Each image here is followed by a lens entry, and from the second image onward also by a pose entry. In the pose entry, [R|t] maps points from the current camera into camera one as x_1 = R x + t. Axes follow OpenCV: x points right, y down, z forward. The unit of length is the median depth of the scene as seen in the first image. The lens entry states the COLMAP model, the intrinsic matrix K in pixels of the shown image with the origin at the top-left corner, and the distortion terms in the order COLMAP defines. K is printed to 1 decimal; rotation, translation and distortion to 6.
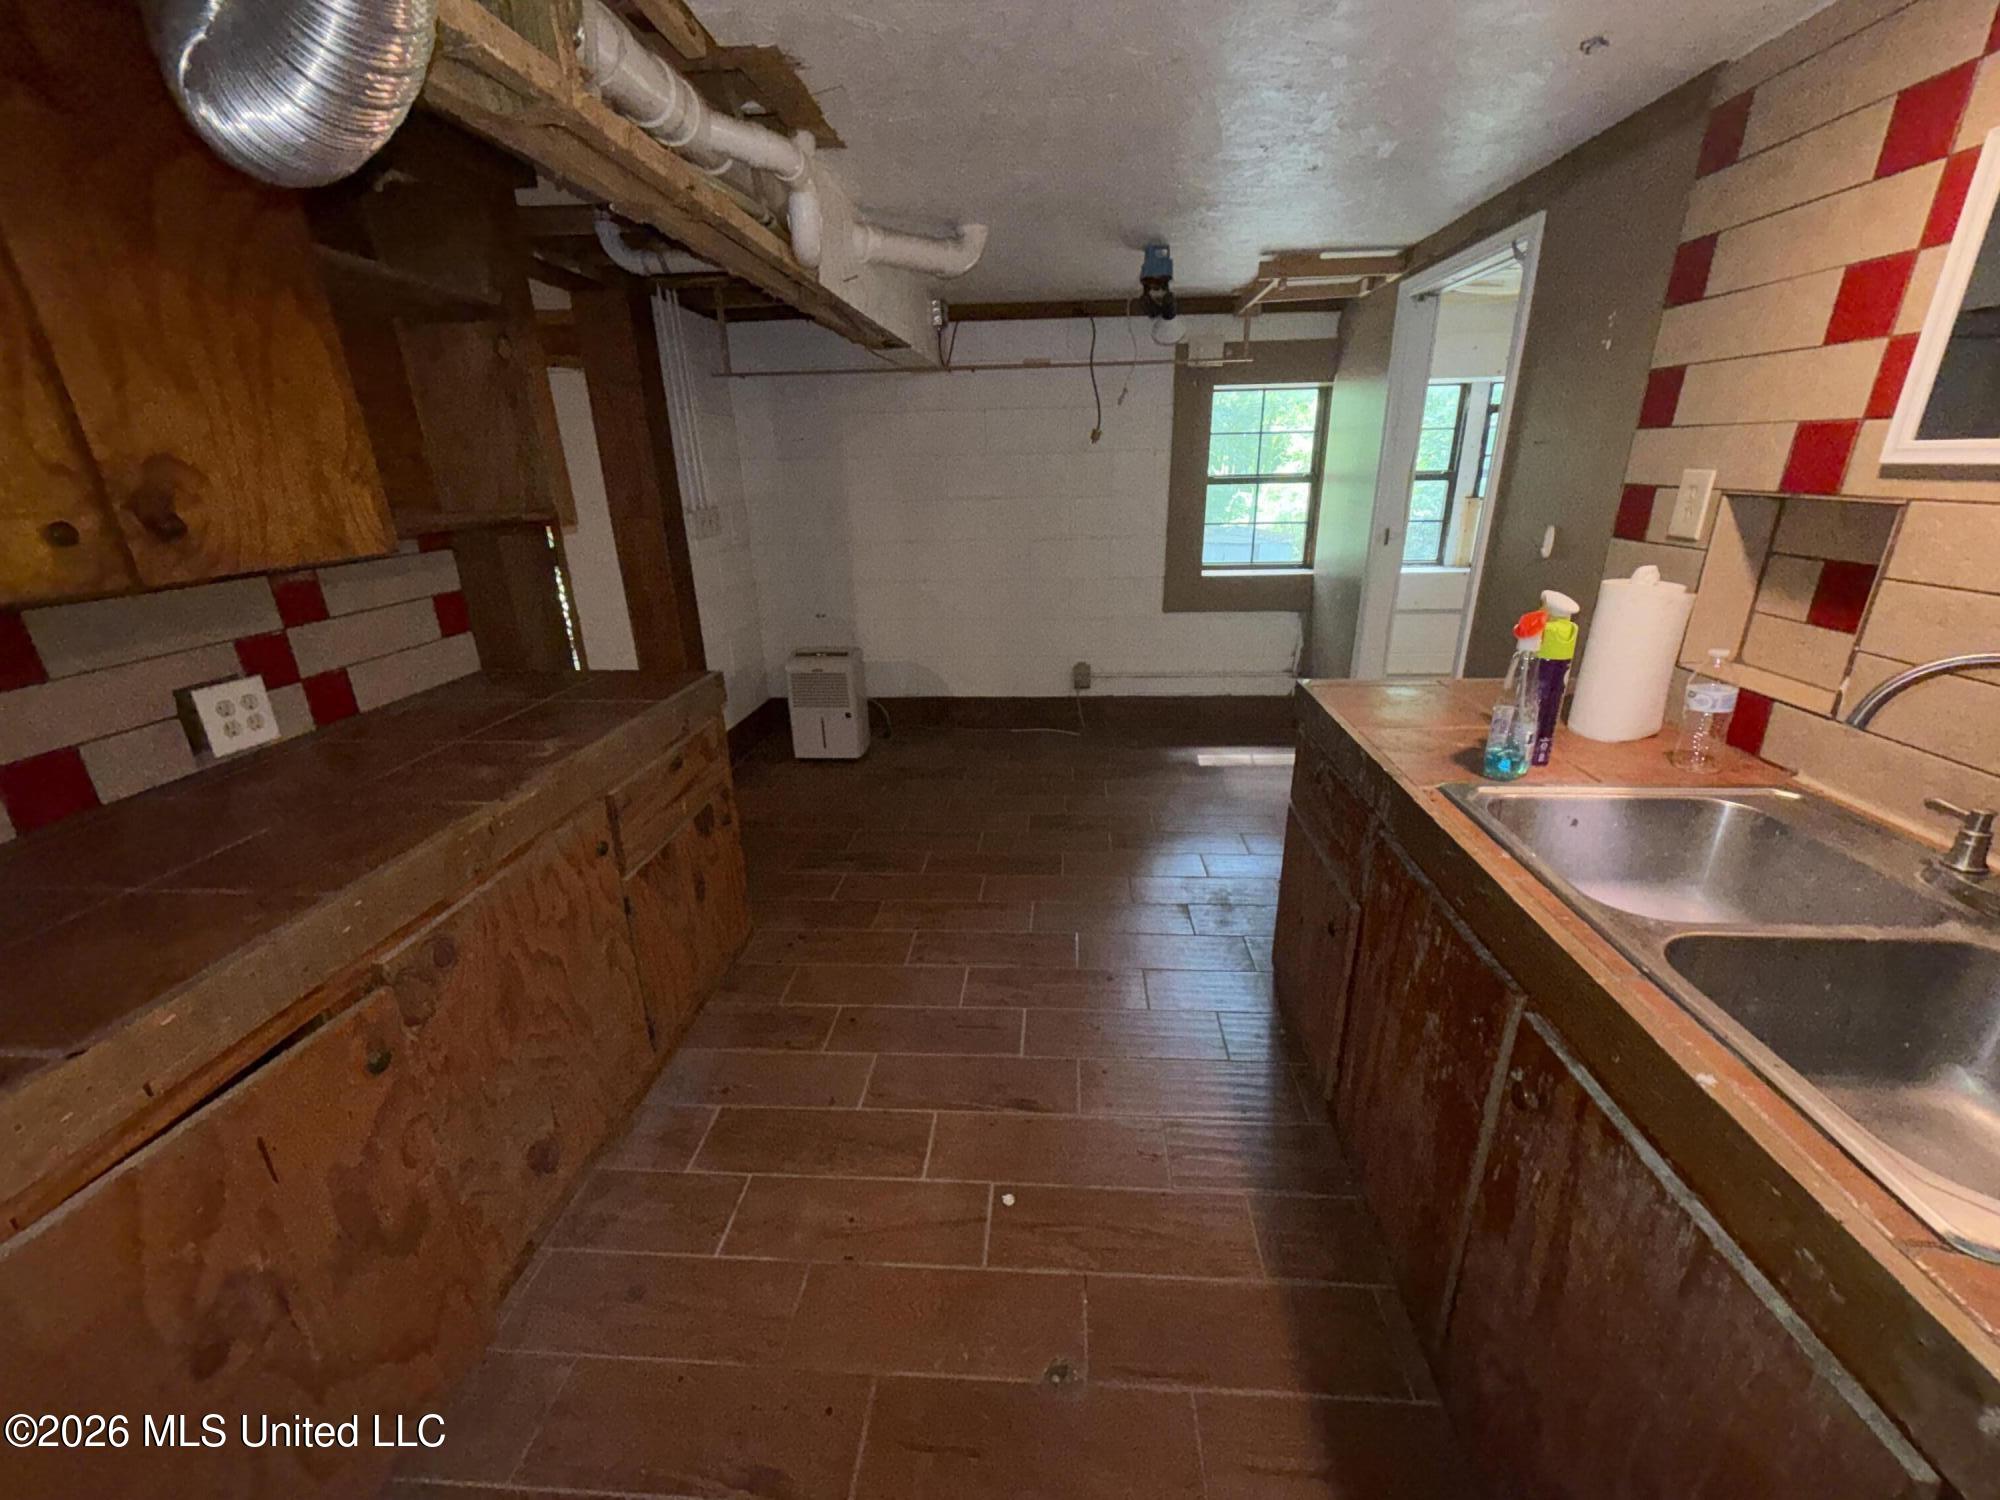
lens RADIAL K [[799.3, 0, 1007.8], [0, 799.3, 743.7], [0, 0, 1]] dist [0.001232, 0.000101]
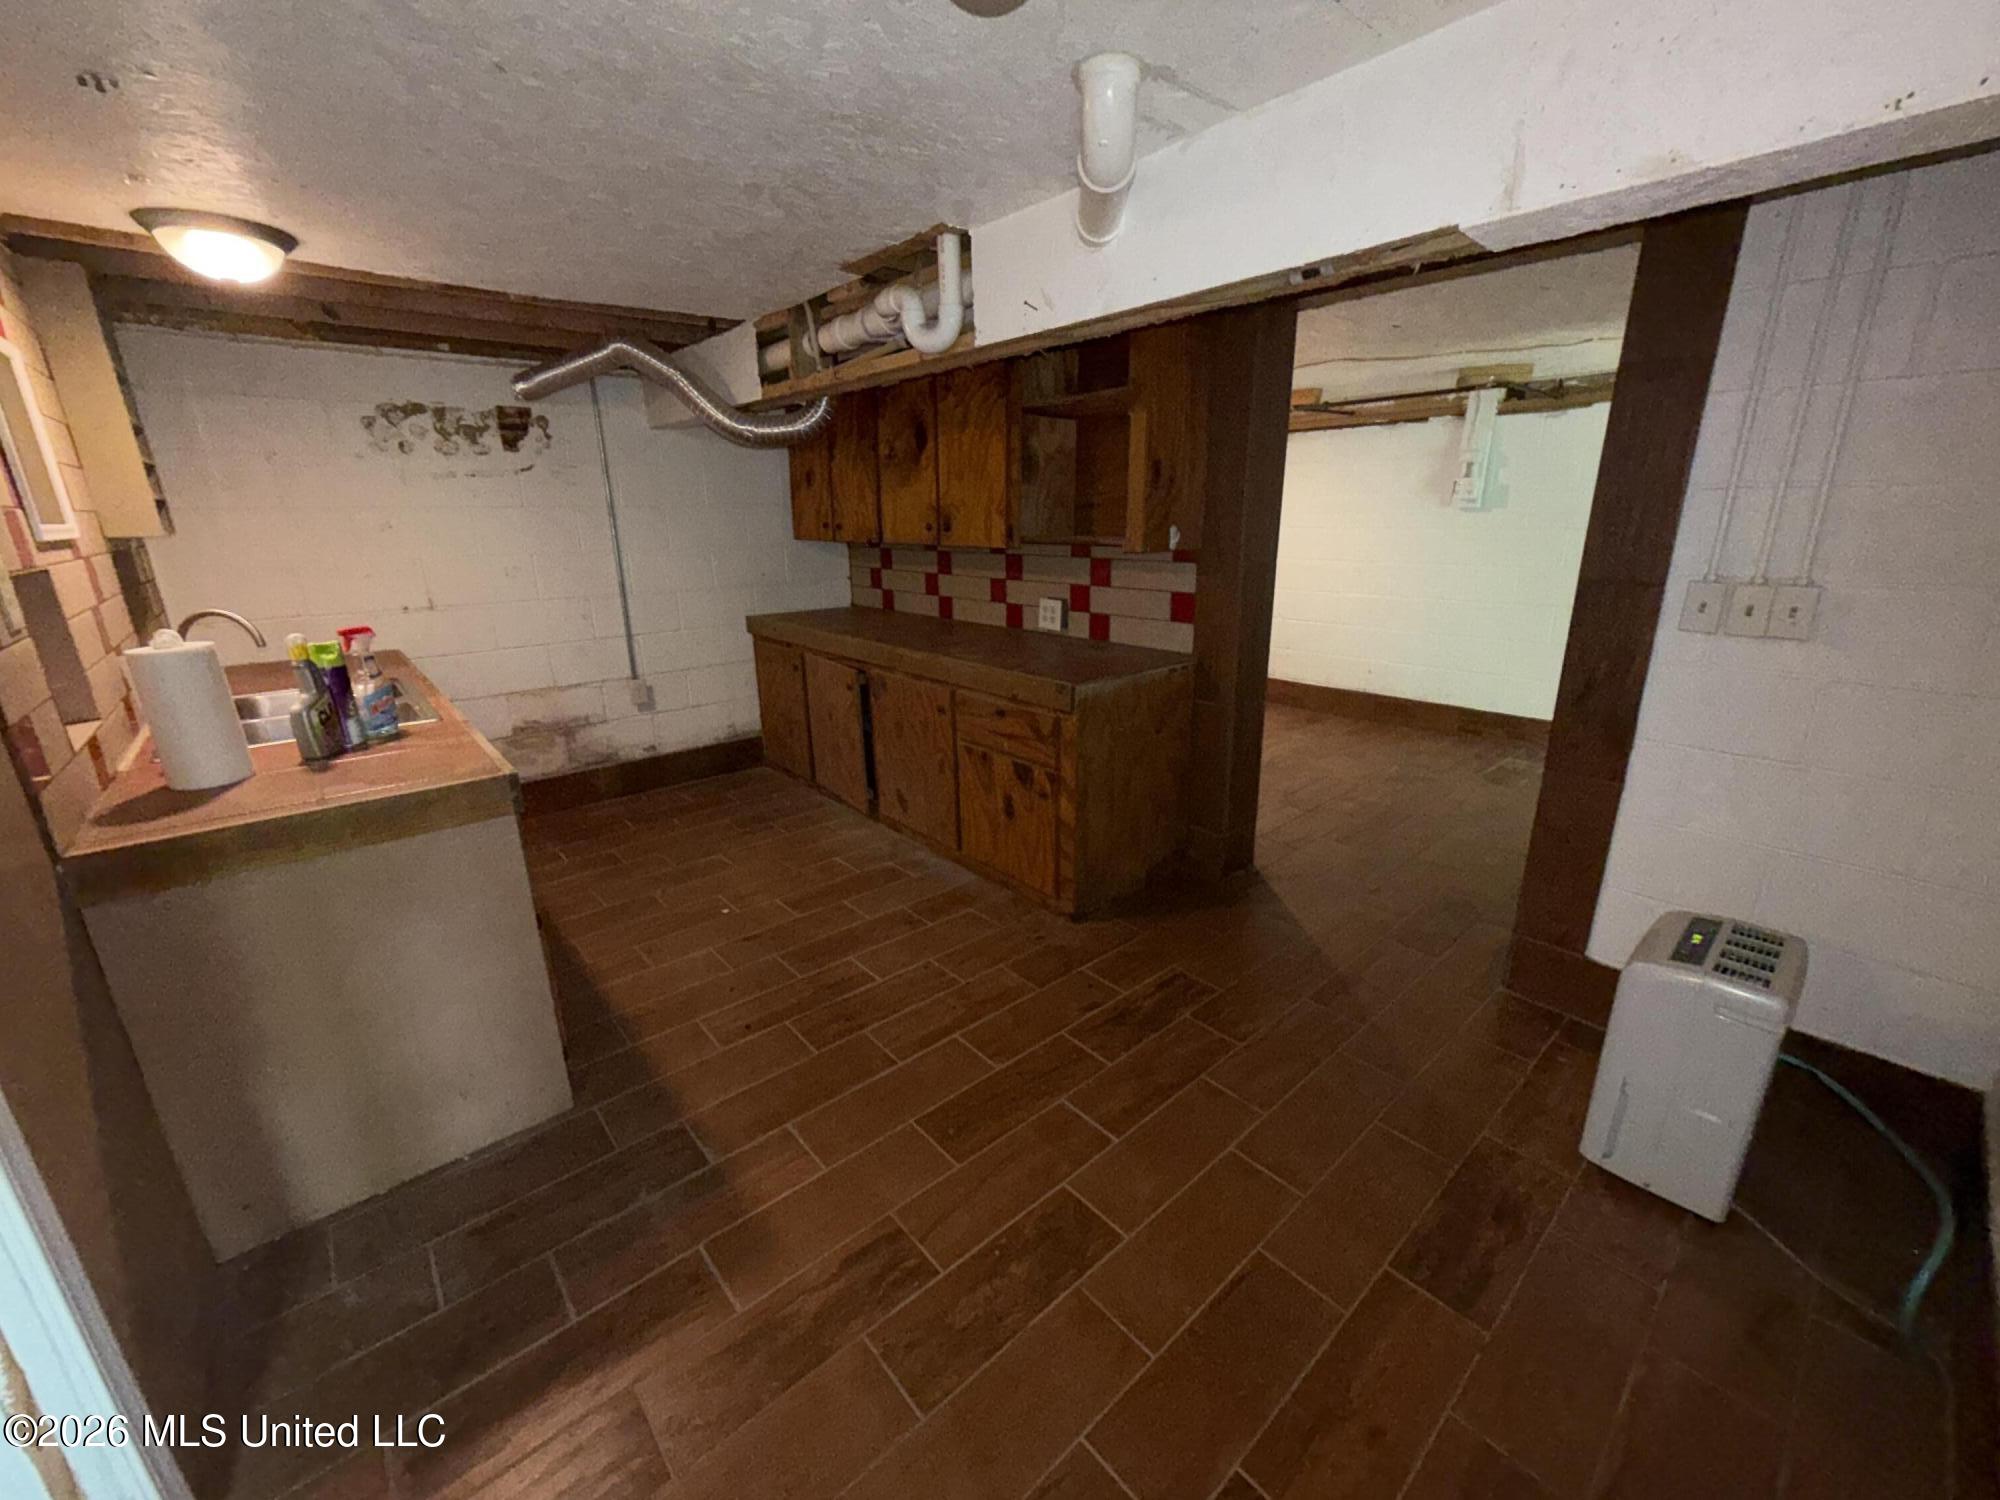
lens RADIAL K [[799.3, 0, 1007.8], [0, 799.3, 743.7], [0, 0, 1]] dist [0.001232, 0.000101]
pose [[-0.704354, 0.229106, -0.671860, 0.695729], [-0.209877, 0.836954, 0.505430, -0.822037], [0.678113, 0.497010, -0.541428, 2.265983]]
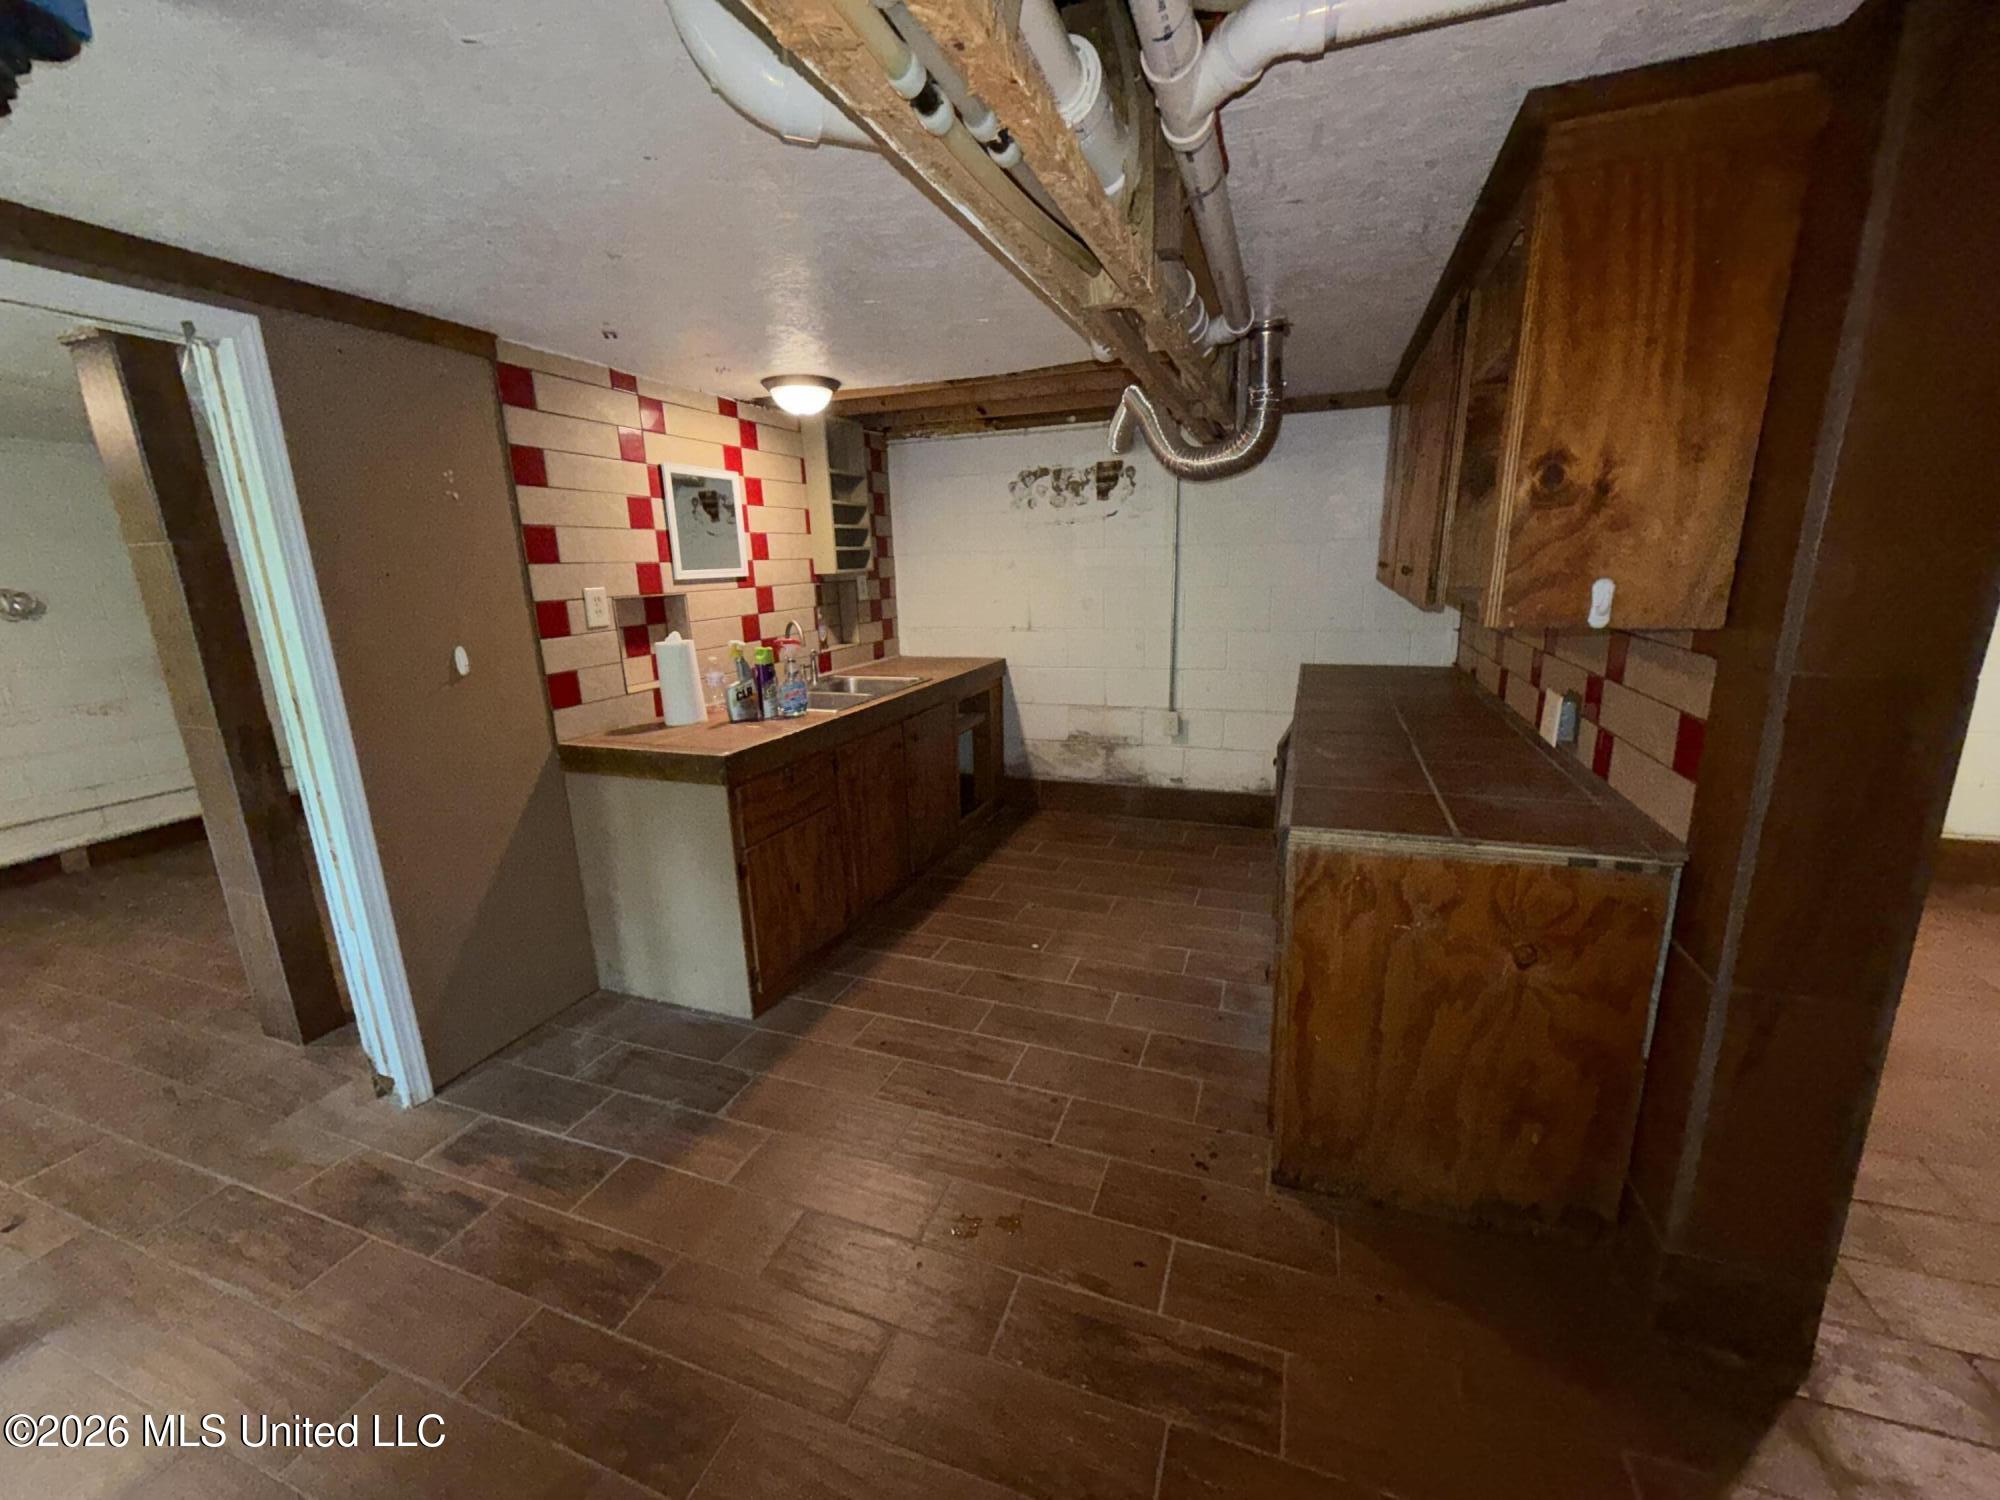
lens RADIAL K [[799.3, 0, 1007.8], [0, 799.3, 743.7], [0, 0, 1]] dist [0.001232, 0.000101]
pose [[-0.957959, -0.015795, 0.286470, -0.463040], [0.141287, 0.843049, 0.518948, -0.803097], [-0.249705, 0.537605, -0.805374, 2.280919]]
